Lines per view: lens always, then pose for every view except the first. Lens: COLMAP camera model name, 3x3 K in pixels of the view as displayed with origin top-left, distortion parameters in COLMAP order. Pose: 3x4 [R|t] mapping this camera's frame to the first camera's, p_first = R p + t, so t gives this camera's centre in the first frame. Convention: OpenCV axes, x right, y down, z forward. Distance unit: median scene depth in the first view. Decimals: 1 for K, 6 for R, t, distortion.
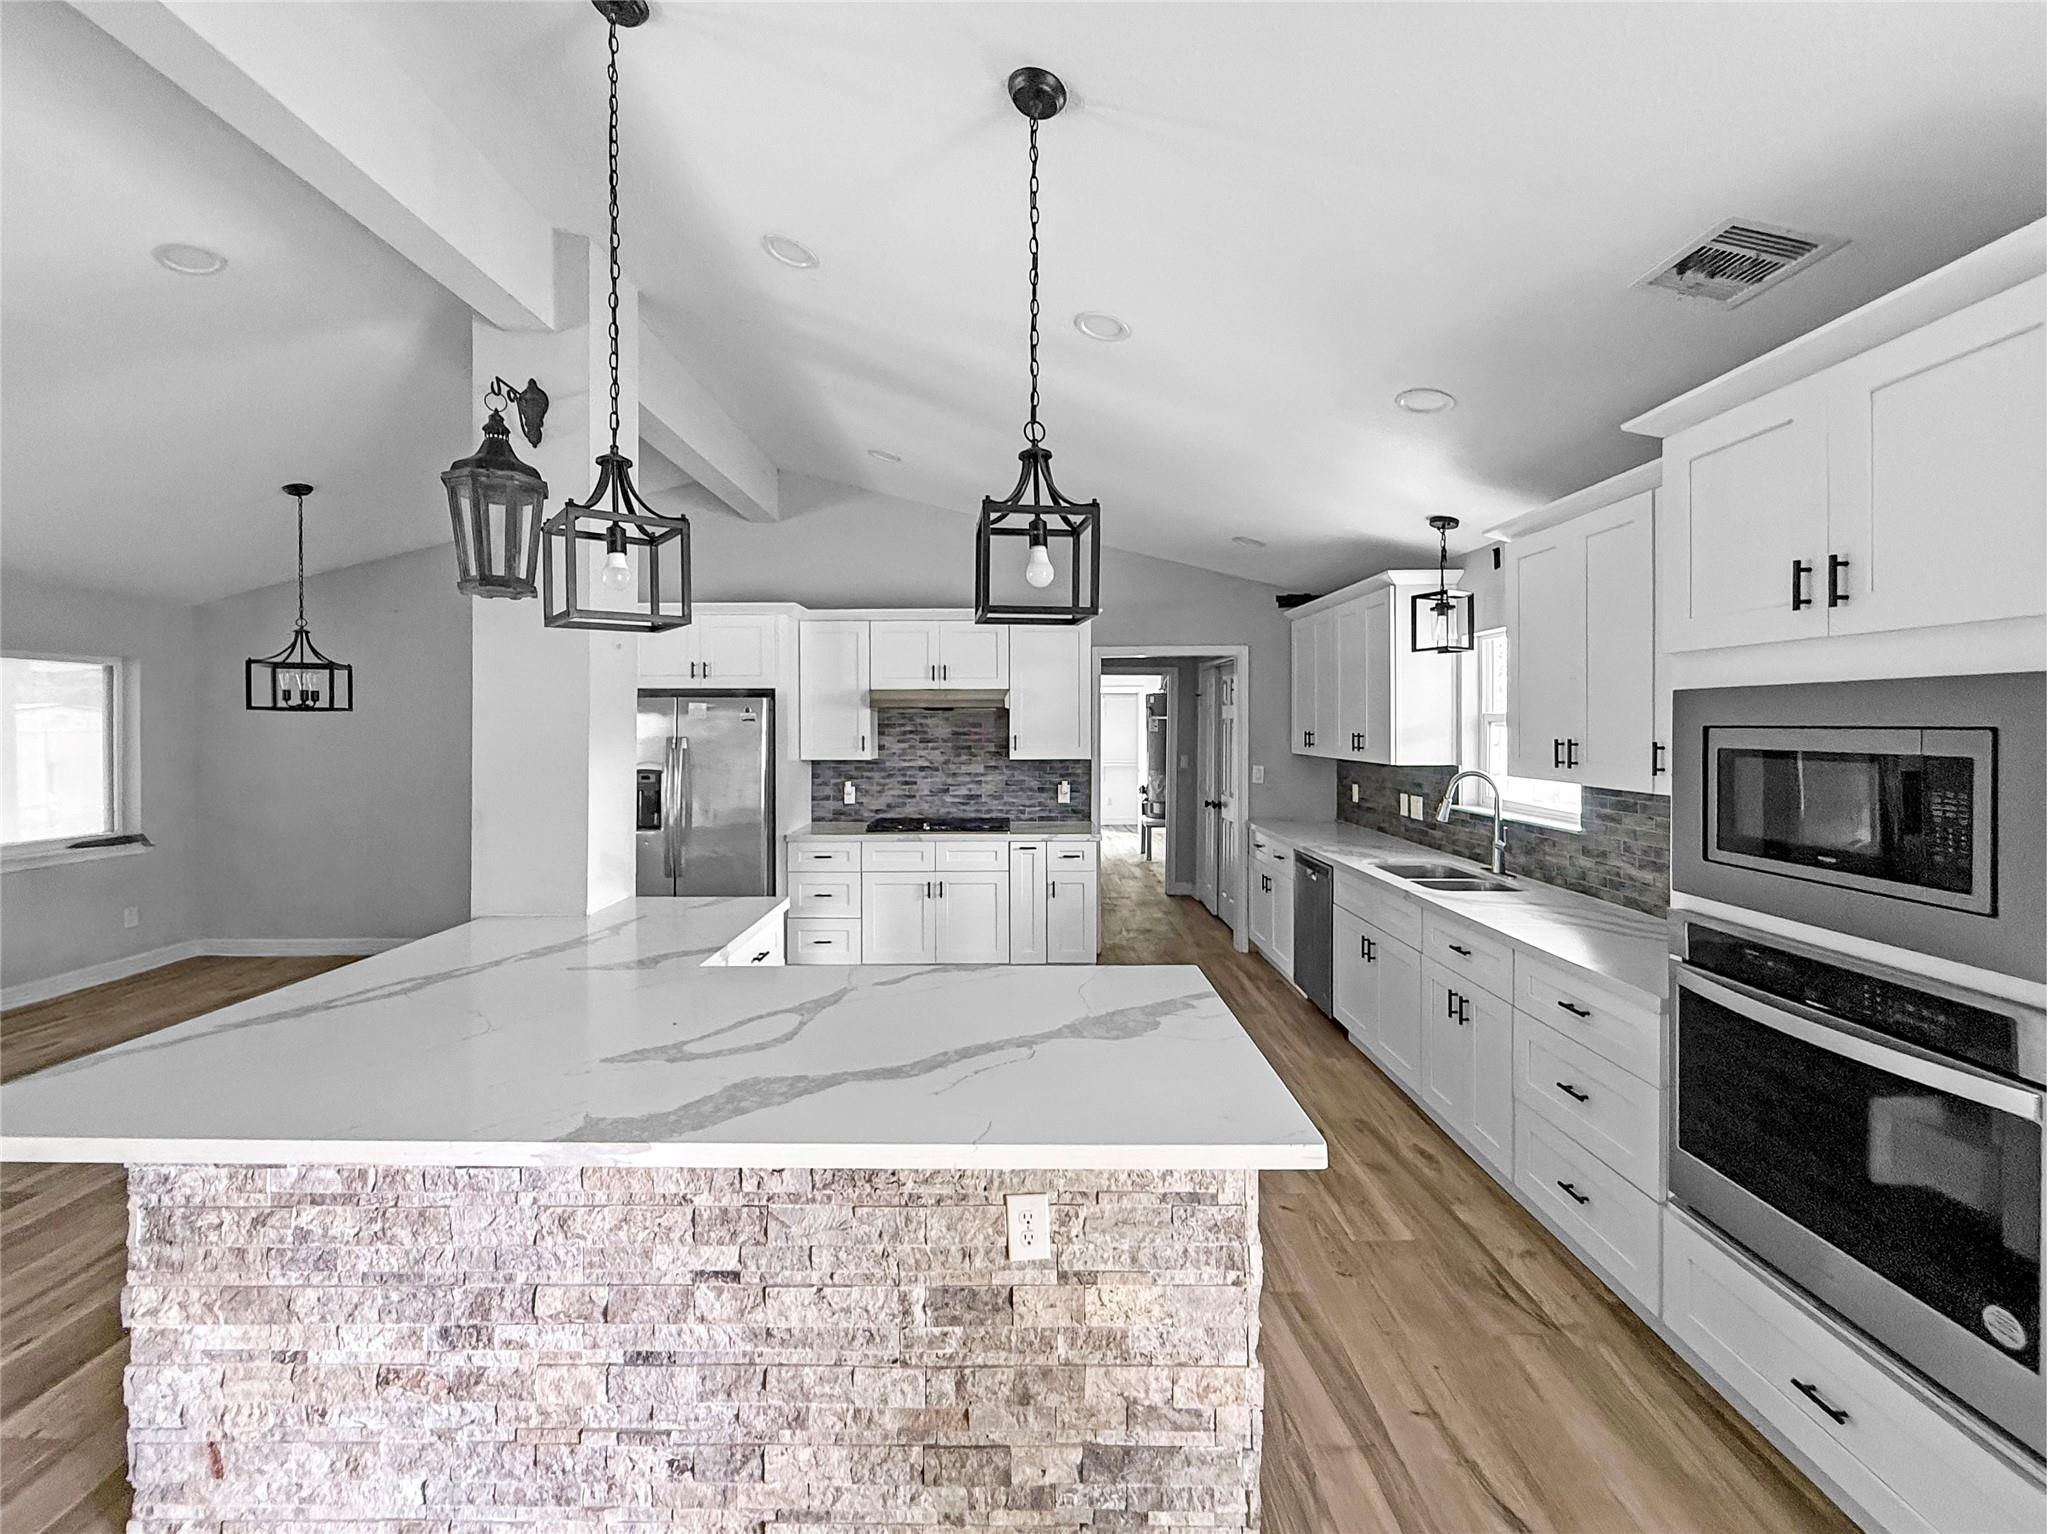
lens RADIAL K [[835.8, 0, 1010.6], [0, 835.8, 727.2], [0, 0, 1]] dist [-0.000277, -0.000078]
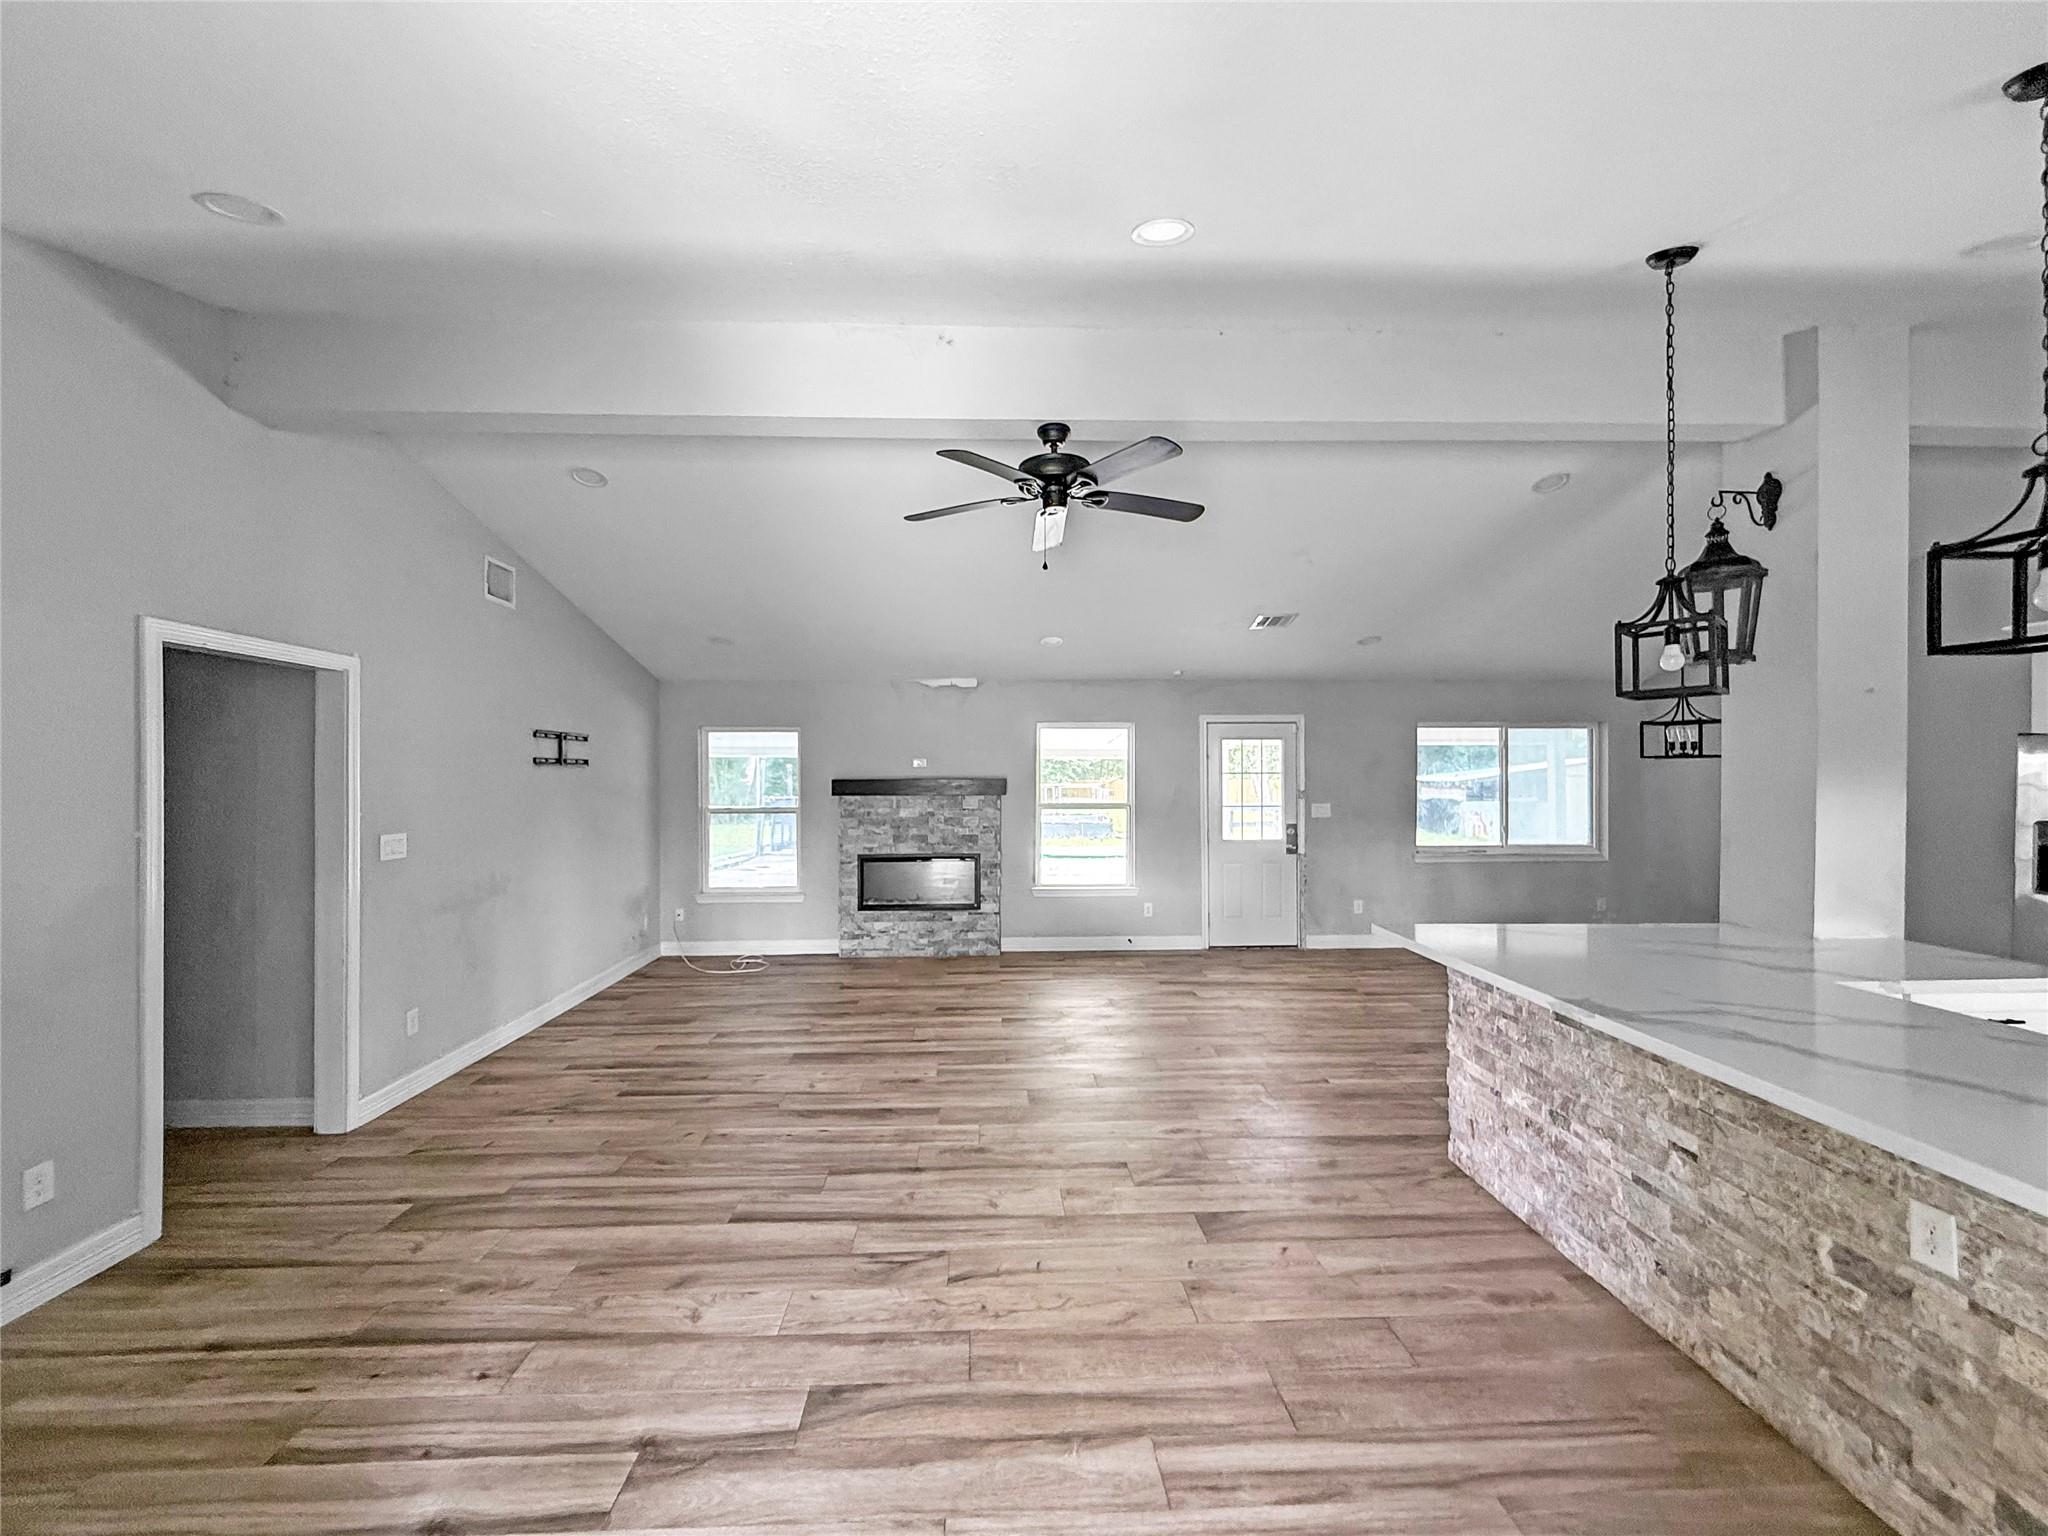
lens RADIAL K [[822.7, 0, 1018.0], [0, 822.7, 775.5], [0, 0, 1]] dist [-0.000388, -0.000194]
pose [[0.049083, 0.003023, -0.998790, 0.855215], [-0.001394, 0.999995, 0.002959, 0.011317], [0.998794, 0.001247, 0.049087, -0.176259]]
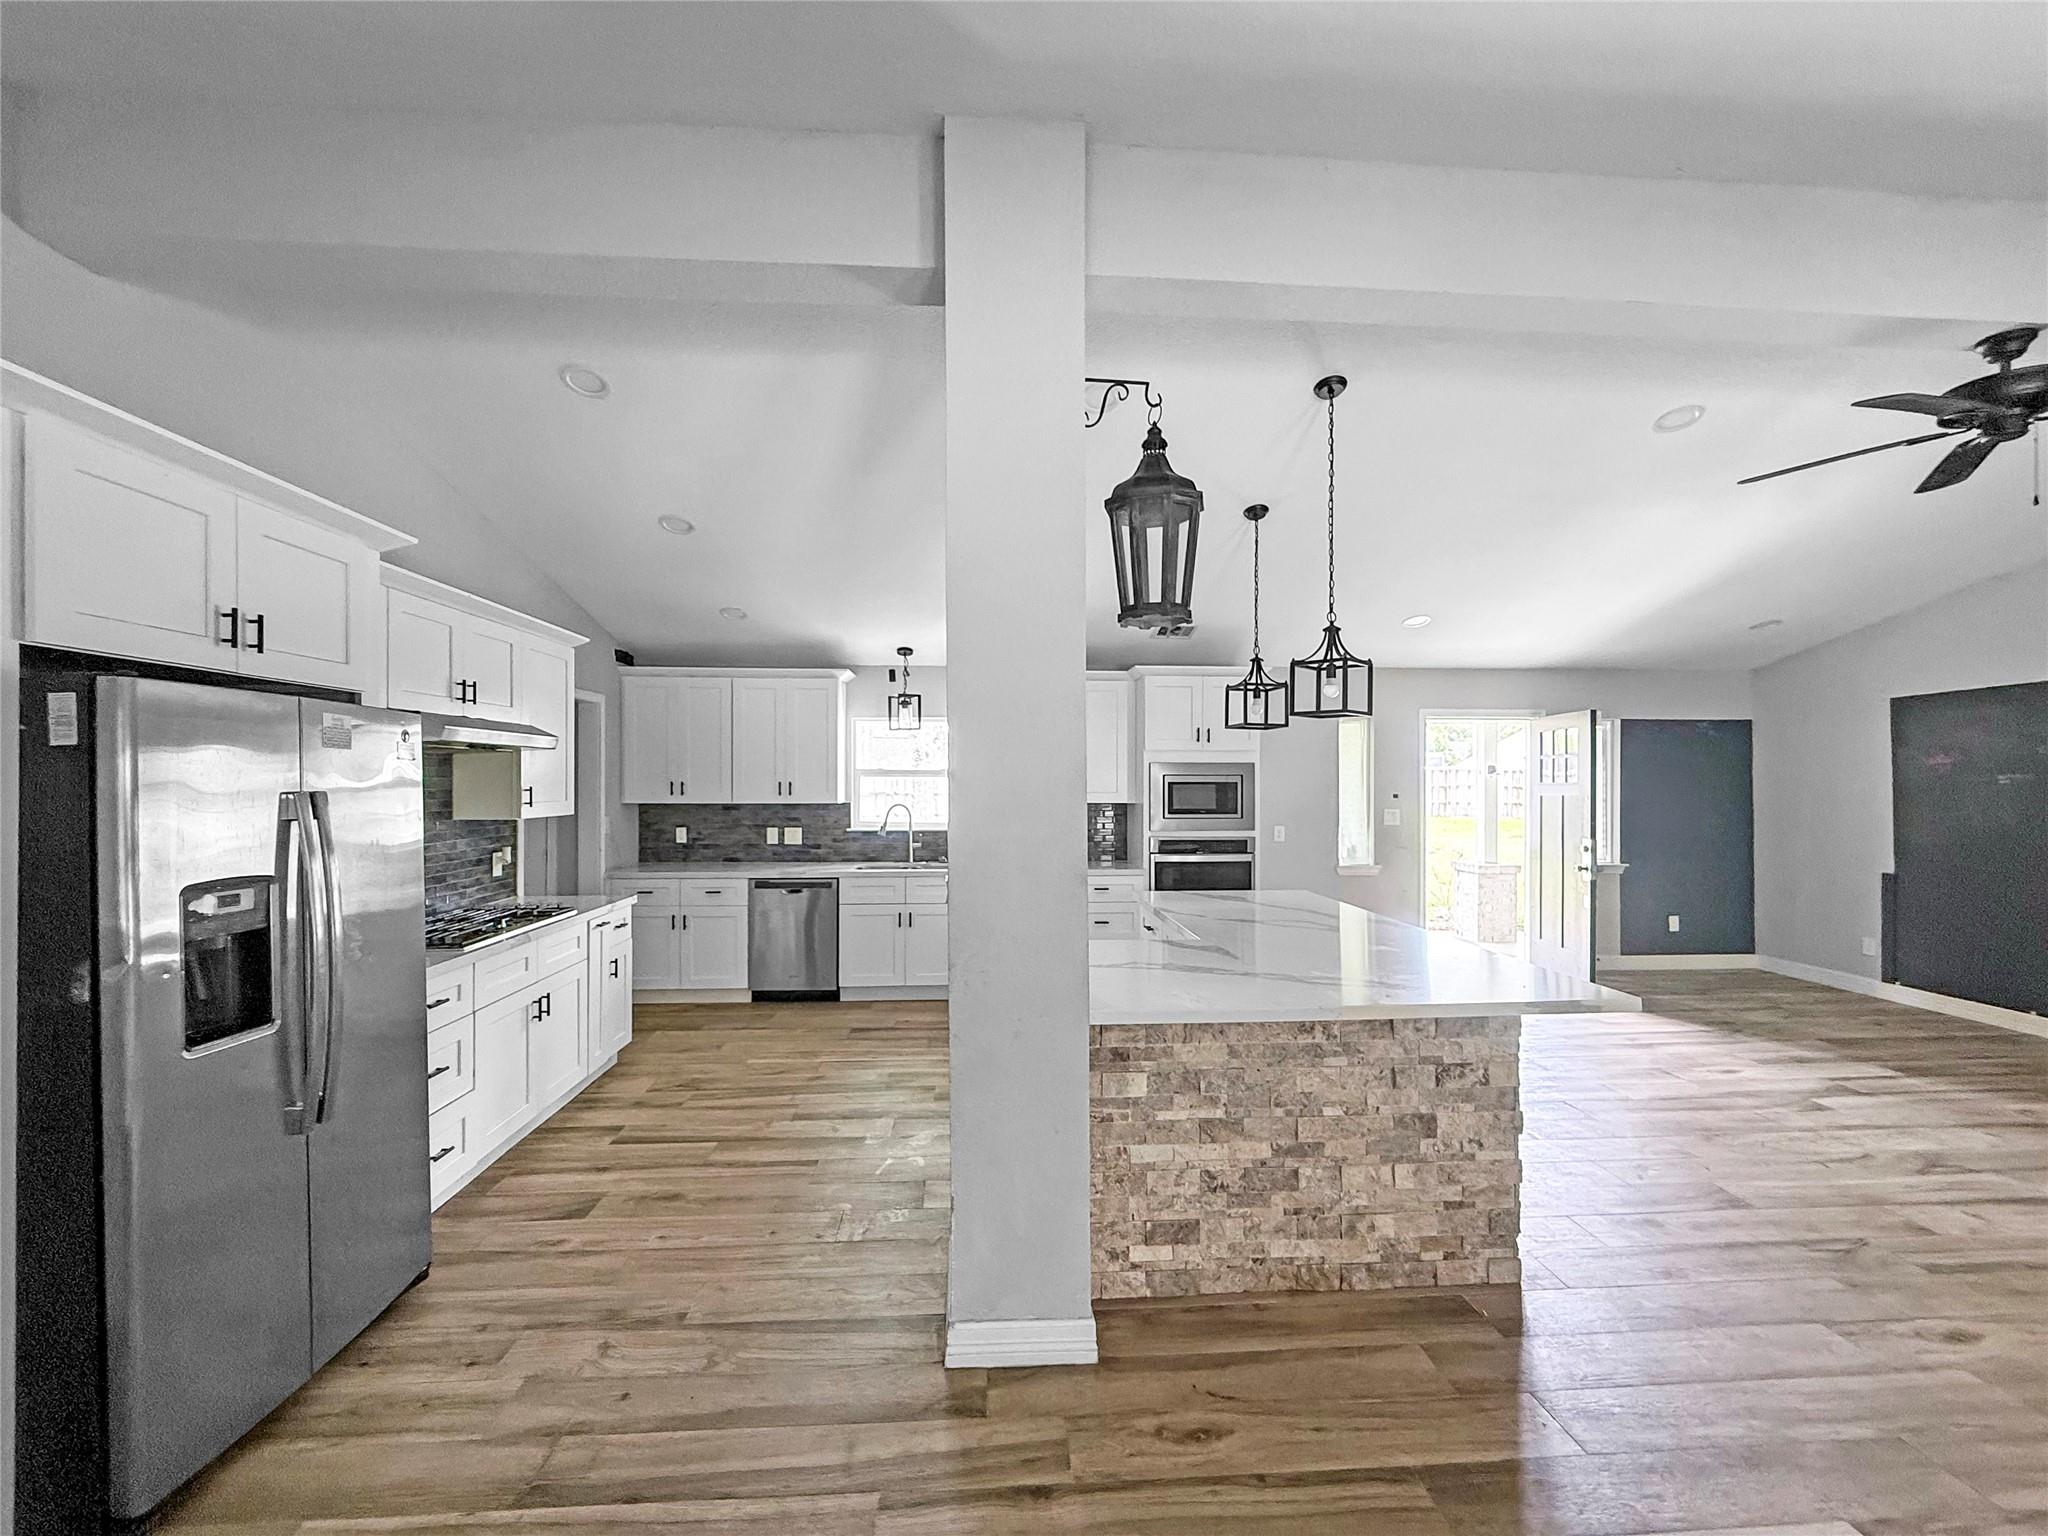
lens RADIAL K [[820.1, 0, 1025.8], [0, 820.1, 780.9], [0, 0, 1]] dist [-0.000627, 0.000070]
pose [[-0.071899, 0.003722, 0.997405, -2.221514], [0.003401, 0.999988, -0.003487, 0.031147], [-0.997406, 0.003142, -0.071910, 1.785371]]
